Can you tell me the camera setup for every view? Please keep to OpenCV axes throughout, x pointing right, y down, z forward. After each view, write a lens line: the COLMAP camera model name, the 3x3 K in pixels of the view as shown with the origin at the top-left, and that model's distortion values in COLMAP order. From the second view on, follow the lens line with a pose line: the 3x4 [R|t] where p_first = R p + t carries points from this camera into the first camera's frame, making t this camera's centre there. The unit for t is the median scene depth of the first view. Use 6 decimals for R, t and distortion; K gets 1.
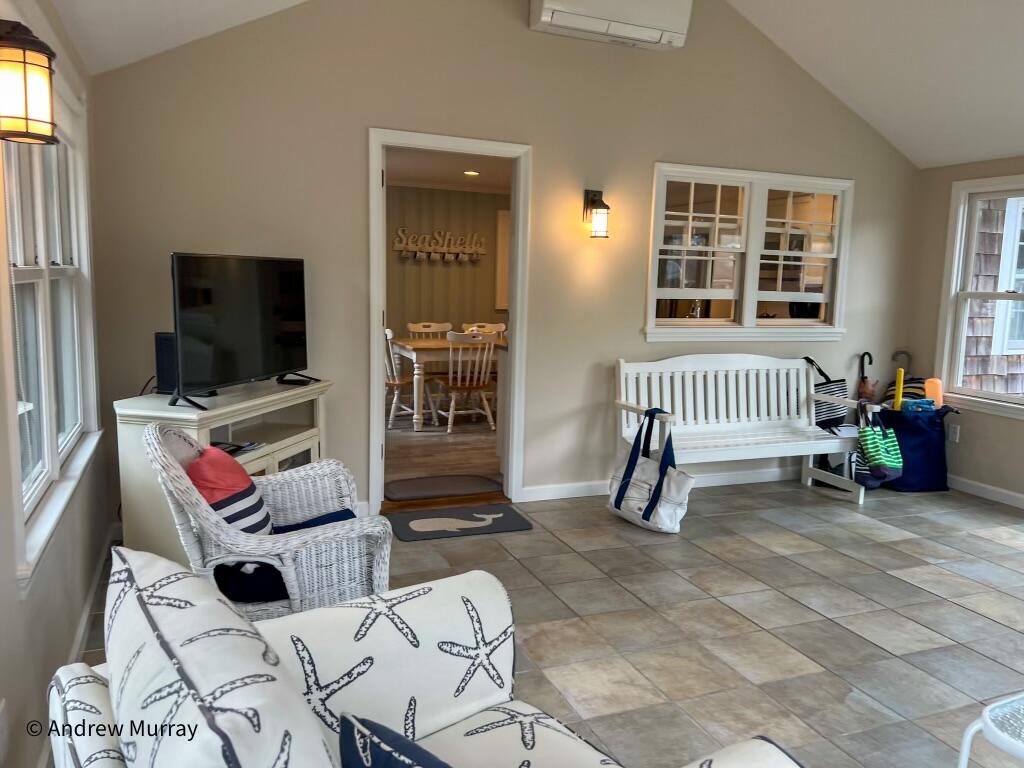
lens RADIAL K [[771.2, 0, 507.6], [0, 771.2, 382.0], [0, 0, 1]] dist [0.046716, -0.061994]
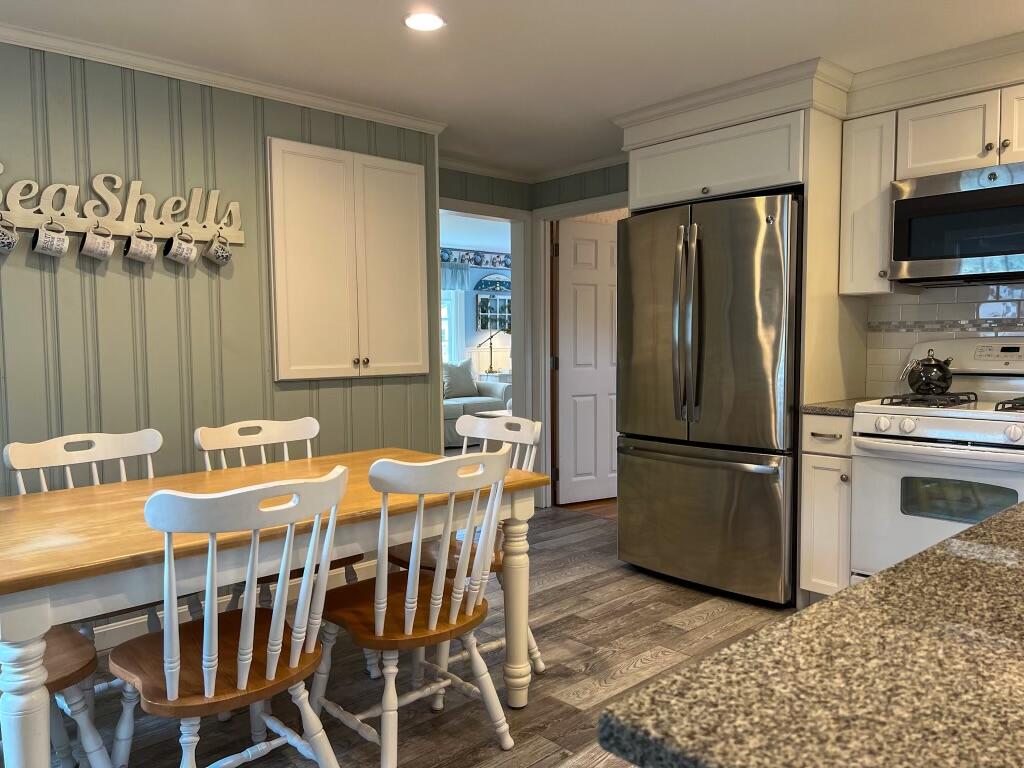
lens RADIAL K [[771.2, 0, 506.2], [0, 771.2, 387.8], [0, 0, 1]] dist [0.046716, -0.061994]
pose [[0.935377, -0.054675, 0.349400, -0.047161], [0.078160, 0.995506, -0.053461, -0.062711], [-0.344907, 0.077315, 0.935447, 0.604846]]
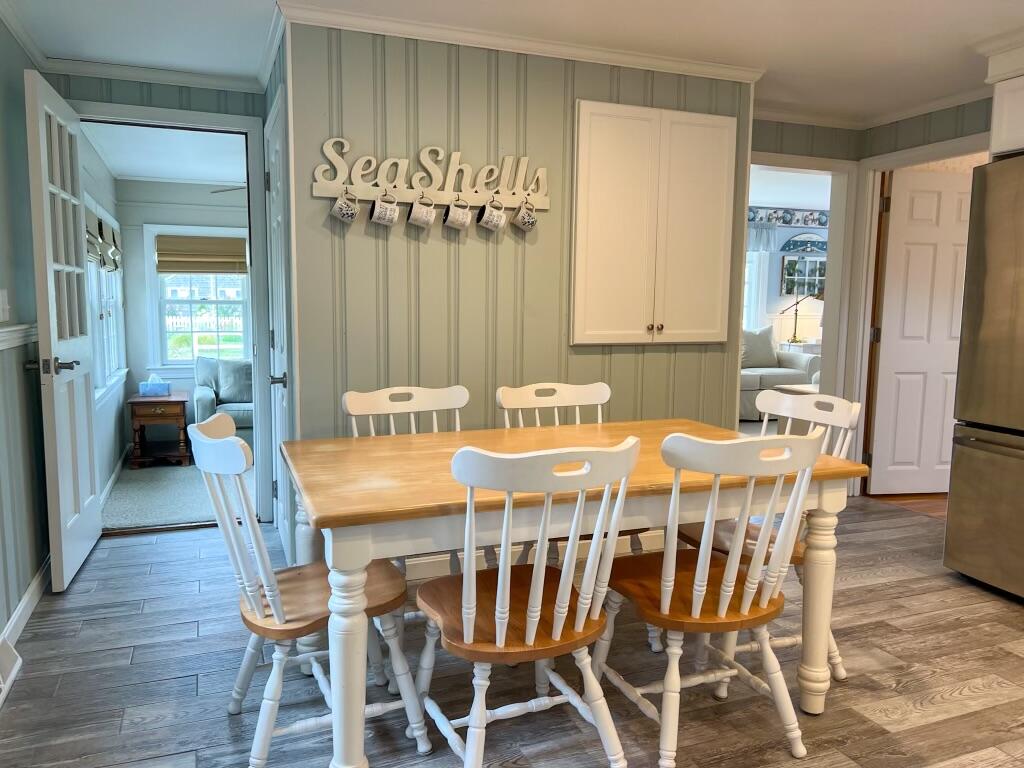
lens RADIAL K [[771.2, 0, 493.6], [0, 771.2, 390.0], [0, 0, 1]] dist [0.046716, -0.061994]
pose [[0.999496, -0.010855, -0.029825, -0.047926], [0.010241, 0.999734, -0.020646, -0.065367], [0.030042, 0.020330, 0.999342, 0.614823]]
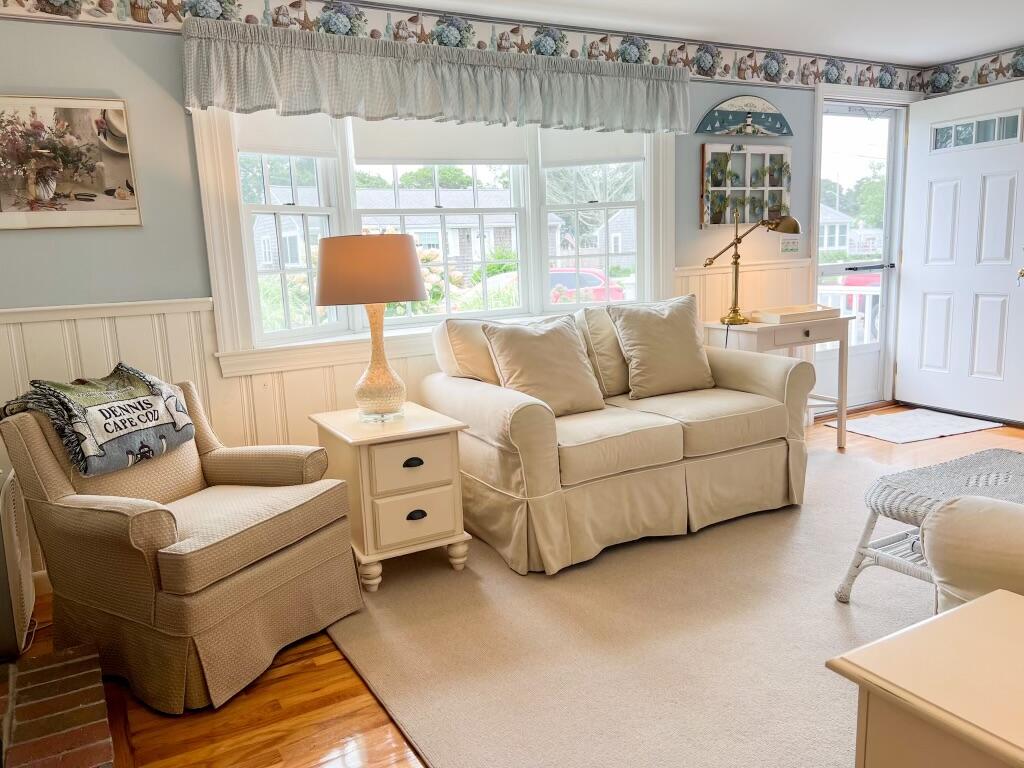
lens RADIAL K [[771.2, 0, 475.6], [0, 771.2, 383.5], [0, 0, 1]] dist [0.046716, -0.061994]
pose [[0.992562, -0.086518, 0.085642, 0.291785], [0.083889, 0.995900, 0.033840, -0.221564], [-0.088219, -0.026404, 0.995751, 1.814559]]
